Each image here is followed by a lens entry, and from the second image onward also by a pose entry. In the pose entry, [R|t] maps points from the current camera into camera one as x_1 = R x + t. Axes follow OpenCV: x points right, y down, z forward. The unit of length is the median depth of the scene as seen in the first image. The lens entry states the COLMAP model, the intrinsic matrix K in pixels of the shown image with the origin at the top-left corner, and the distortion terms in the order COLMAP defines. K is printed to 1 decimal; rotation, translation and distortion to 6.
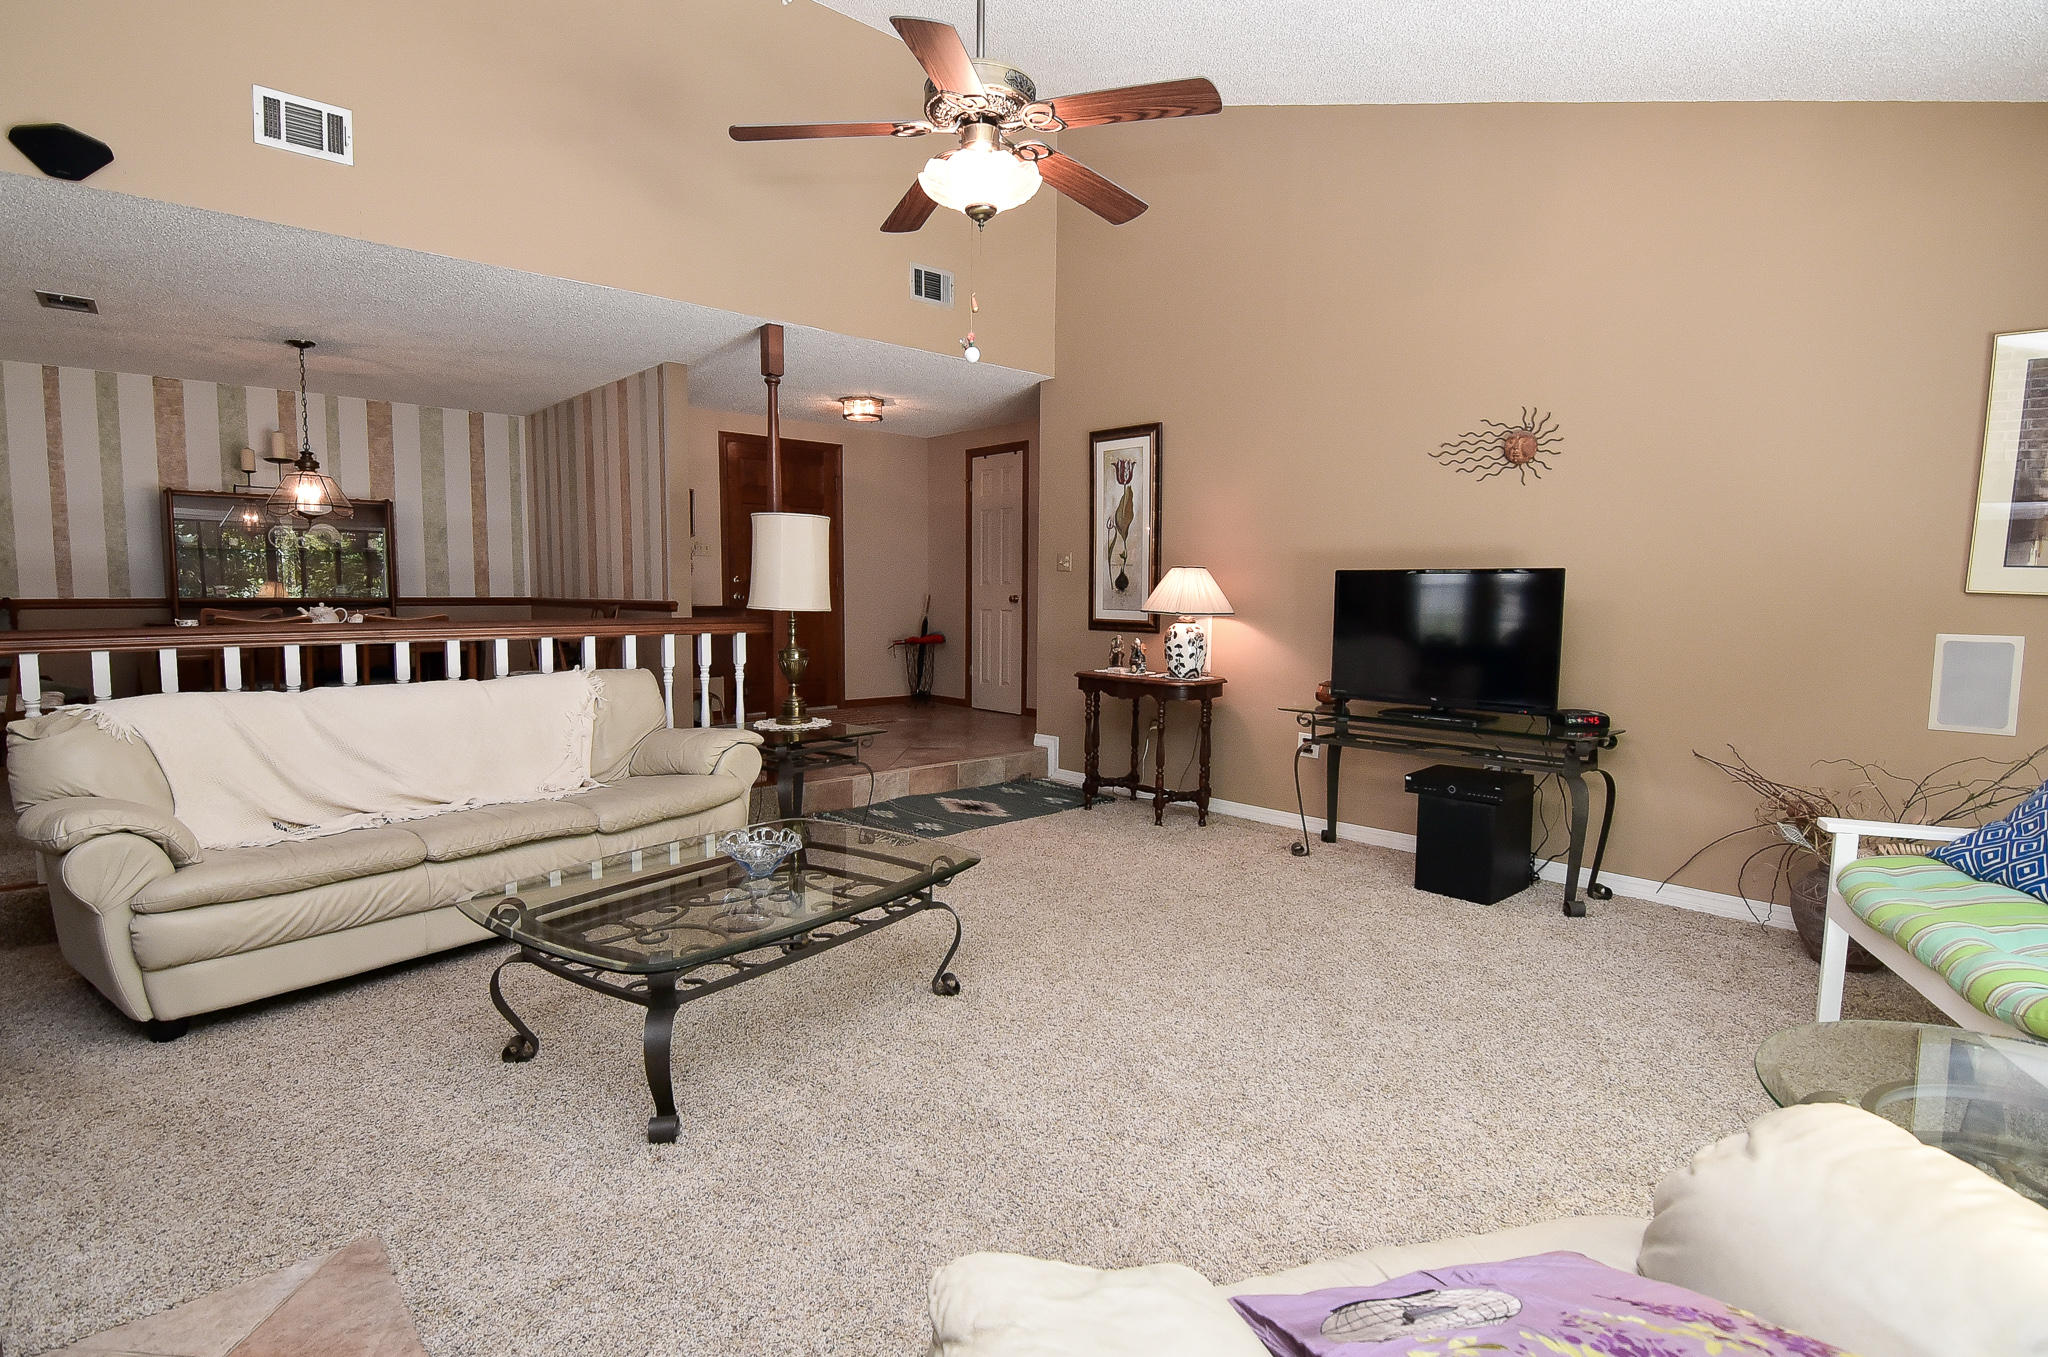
lens RADIAL K [[993.4, 0, 1019.0], [0, 993.4, 690.7], [0, 0, 1]] dist [-0.014825, -0.005995]
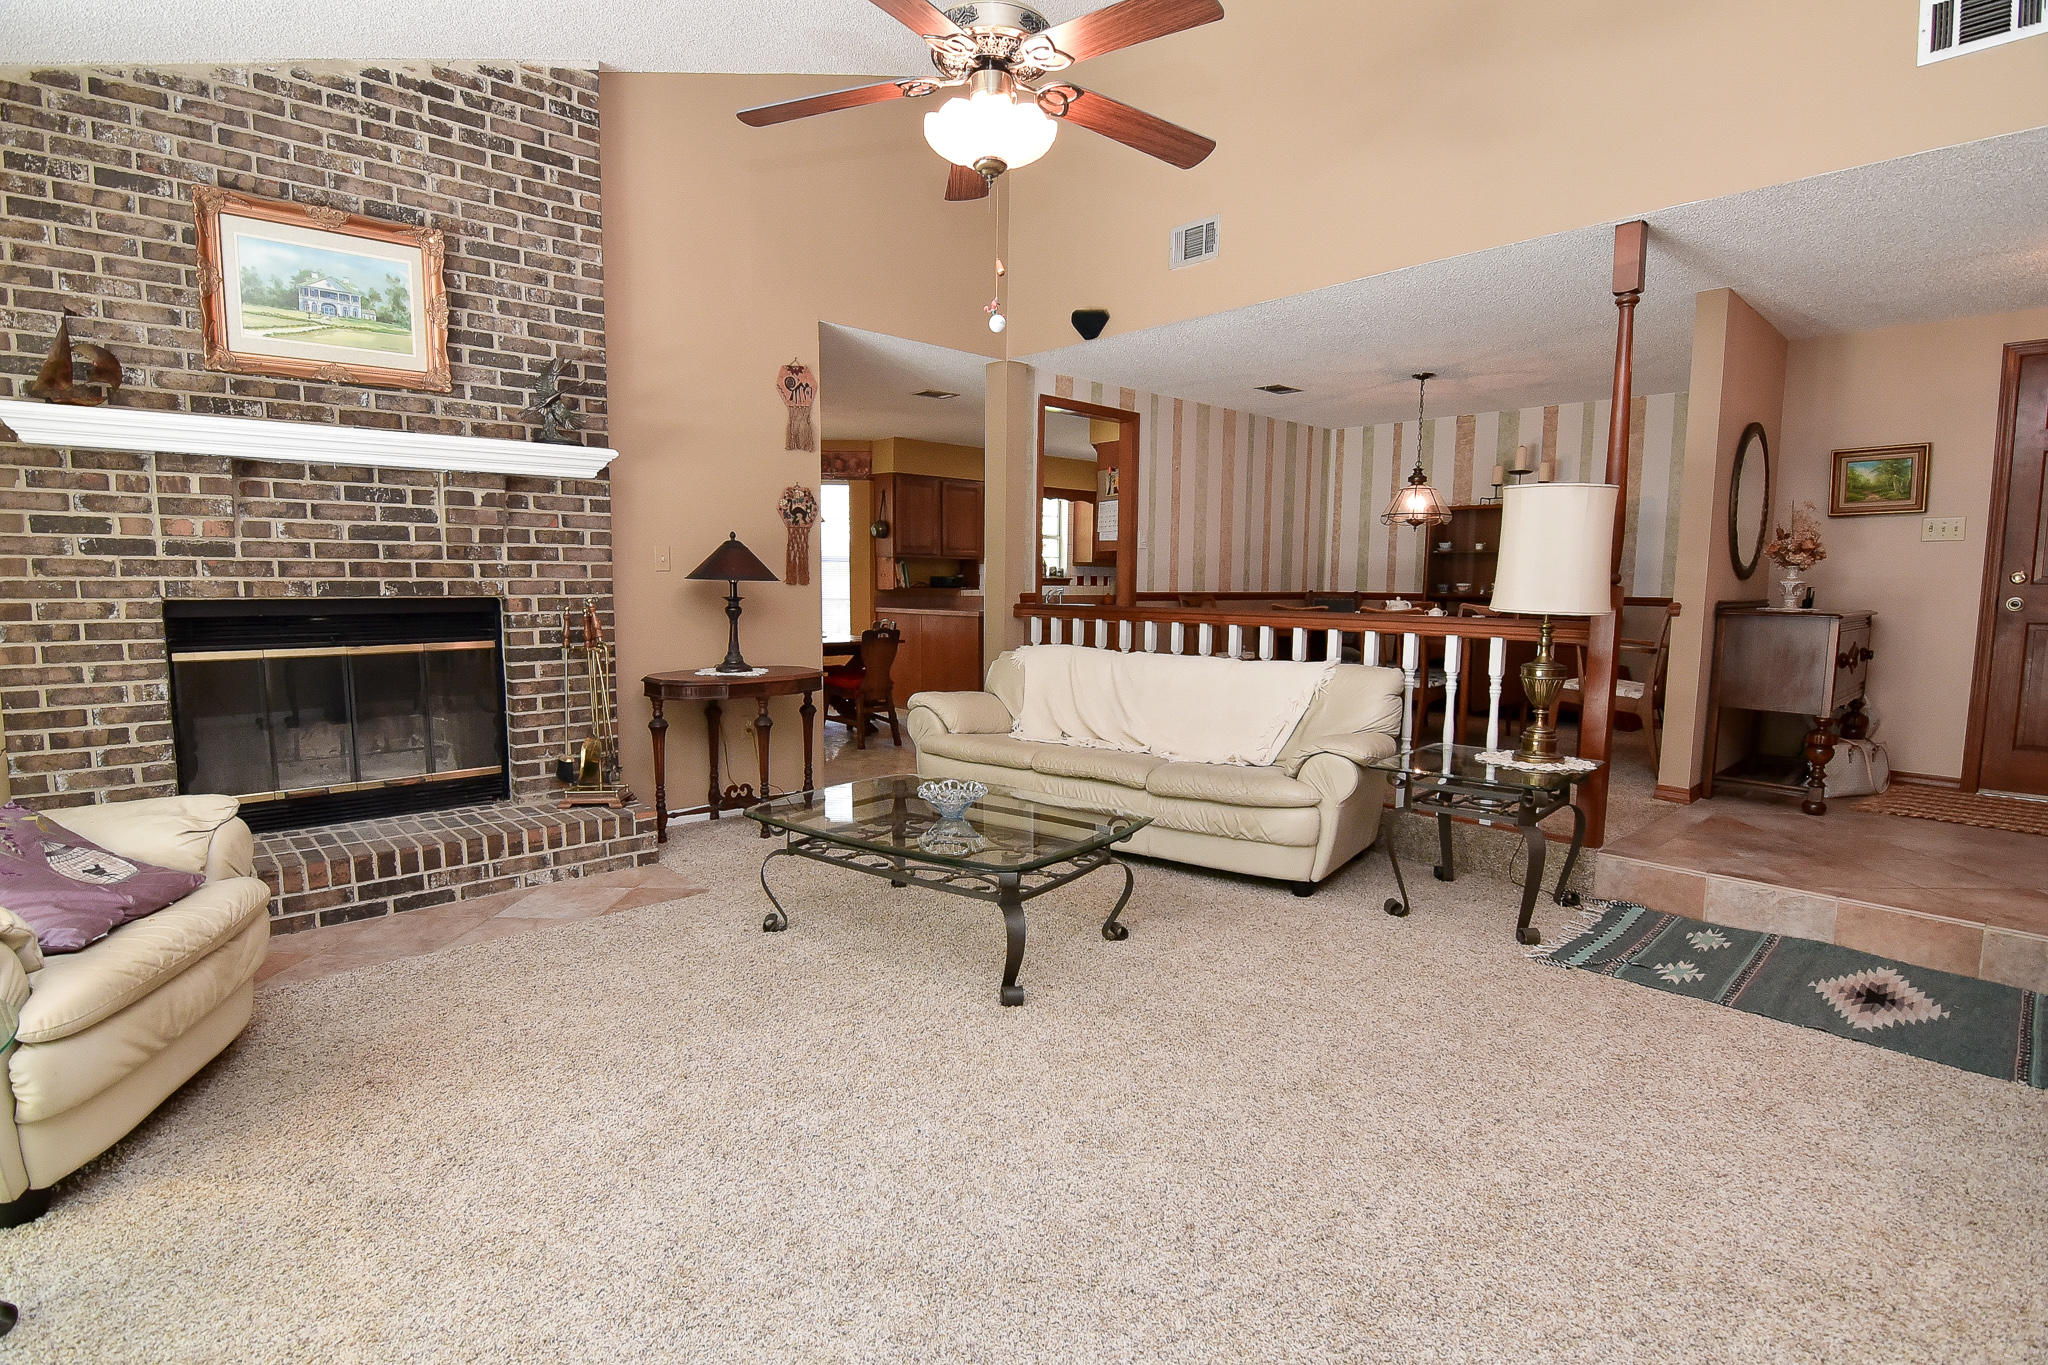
lens RADIAL K [[993.4, 0, 1022.6], [0, 993.4, 699.8], [0, 0, 1]] dist [-0.014825, -0.005995]
pose [[-0.009275, 0.109229, -0.993973, 0.421165], [-0.106437, 0.988261, 0.109594, -0.043838], [0.994276, 0.106812, 0.002460, 0.492269]]
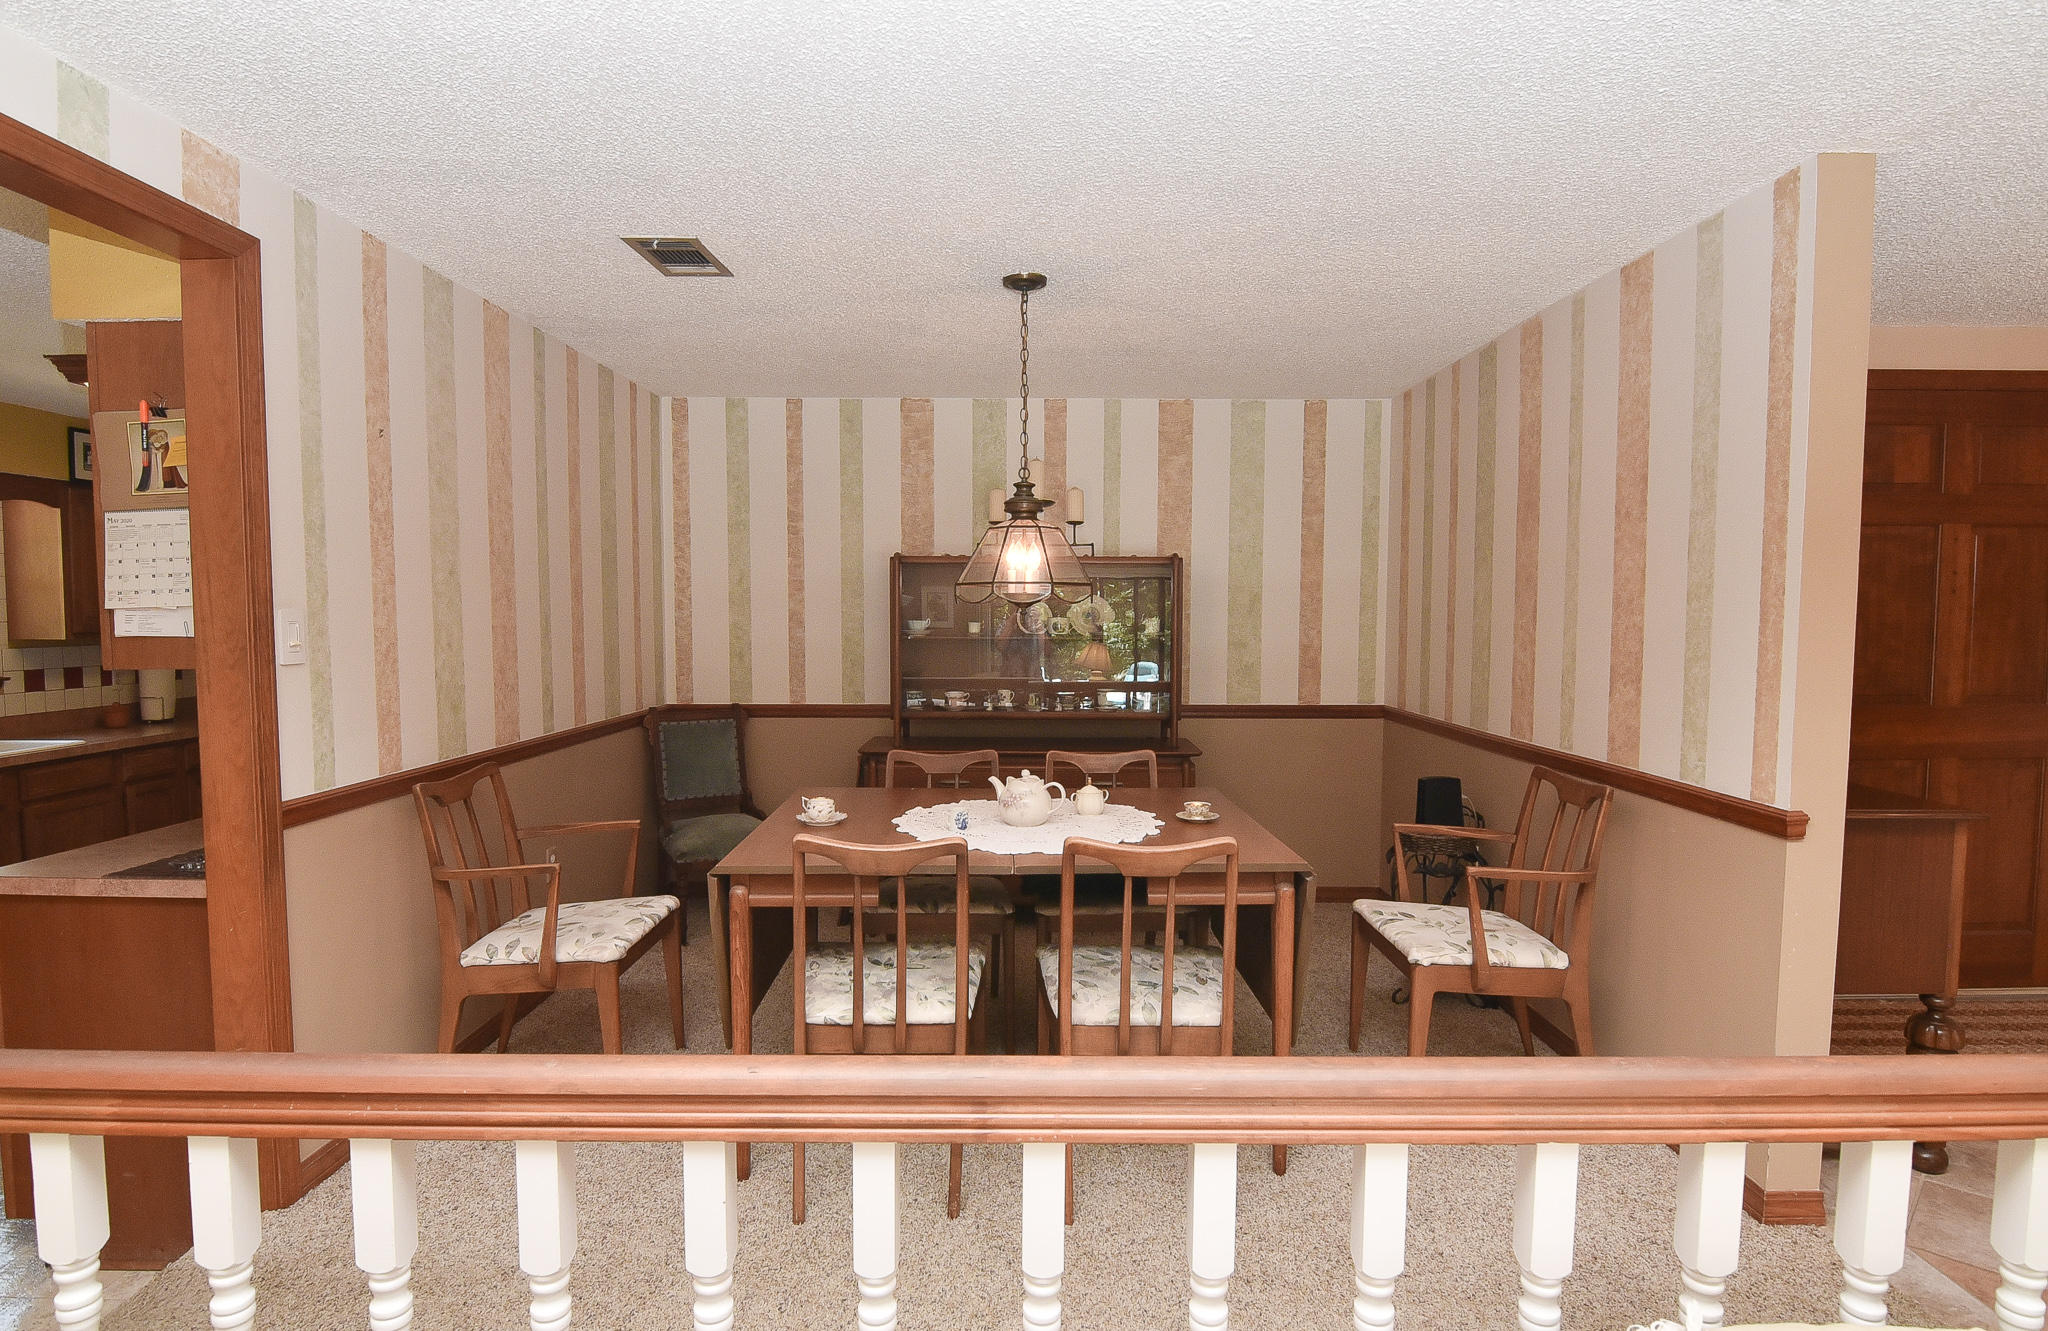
lens RADIAL K [[1047.6, 0, 1016.3], [0, 1047.6, 674.5], [0, 0, 1]] dist [-0.012230, -0.004983]
pose [[0.724333, 0.036627, -0.688477, -0.293058], [-0.065647, 0.997715, -0.015987, -0.114659], [0.686318, 0.056777, 0.725082, 0.519962]]
